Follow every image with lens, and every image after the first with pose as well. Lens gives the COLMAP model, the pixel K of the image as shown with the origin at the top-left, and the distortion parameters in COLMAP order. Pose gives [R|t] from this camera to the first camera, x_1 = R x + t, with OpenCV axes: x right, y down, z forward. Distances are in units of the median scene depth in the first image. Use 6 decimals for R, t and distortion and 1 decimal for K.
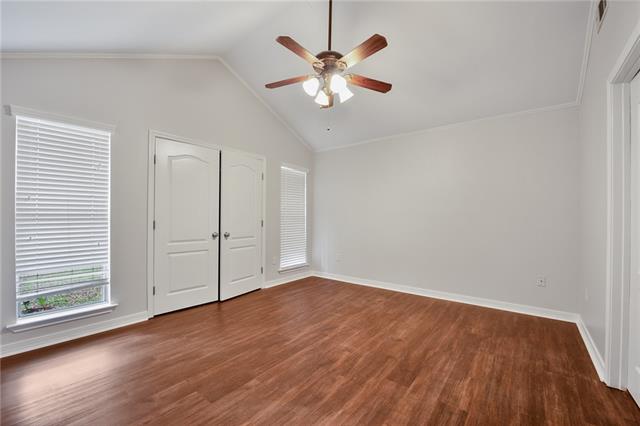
lens RADIAL K [[265.2, 0, 319.0], [0, 265.2, 211.5], [0, 0, 1]] dist [-0.011961, -0.000481]
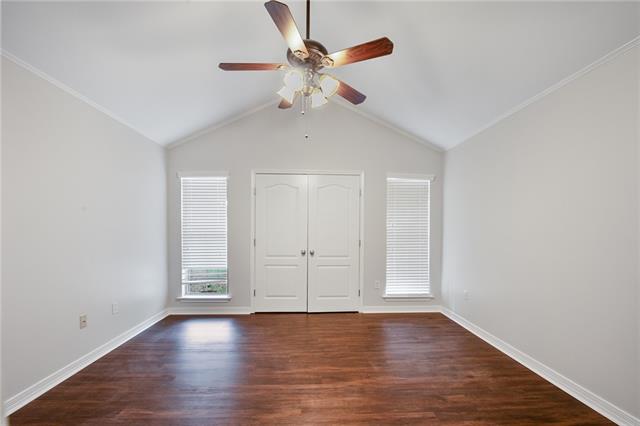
lens RADIAL K [[265.2, 0, 324.3], [0, 265.2, 226.2], [0, 0, 1]] dist [-0.011961, -0.000481]
pose [[0.651798, -0.008132, -0.758349, 0.572890], [0.012295, 0.999924, -0.000155, -0.021466], [0.758293, -0.009223, 0.651849, 0.406572]]
